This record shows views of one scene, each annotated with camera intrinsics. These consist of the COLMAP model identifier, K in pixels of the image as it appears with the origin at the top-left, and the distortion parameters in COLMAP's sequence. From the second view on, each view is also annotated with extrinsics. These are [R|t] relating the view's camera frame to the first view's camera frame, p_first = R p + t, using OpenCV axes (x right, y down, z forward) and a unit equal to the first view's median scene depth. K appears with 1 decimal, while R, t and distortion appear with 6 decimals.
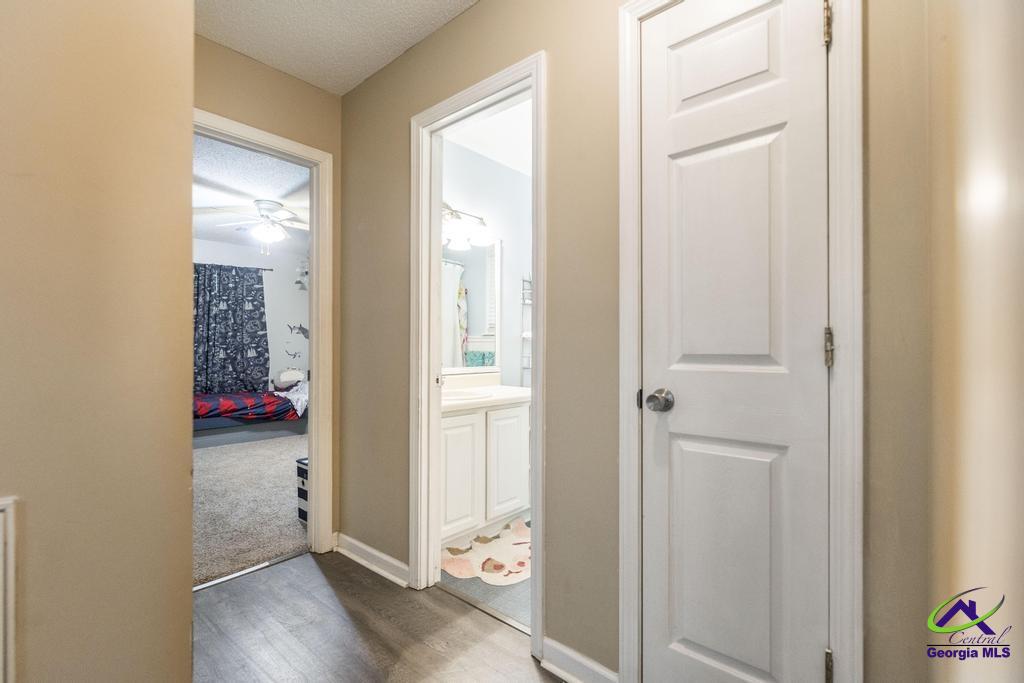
lens RADIAL K [[457.7, 0, 516.4], [0, 457.7, 343.2], [0, 0, 1]] dist [-0.000227, -0.000176]
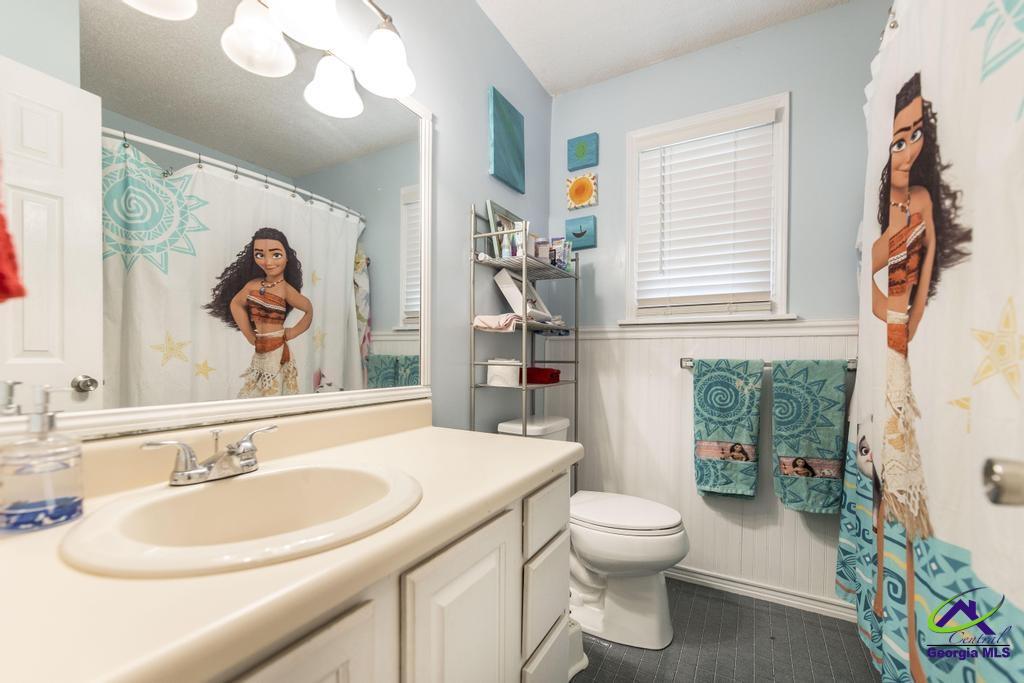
lens RADIAL K [[420.3, 0, 513.1], [0, 420.3, 349.3], [0, 0, 1]] dist [-0.005130, 0.000124]
pose [[0.981015, -0.004261, 0.193885, -0.027246], [0.003475, 0.999984, 0.004395, 0.007961], [-0.193901, -0.003637, 0.981014, 0.410674]]
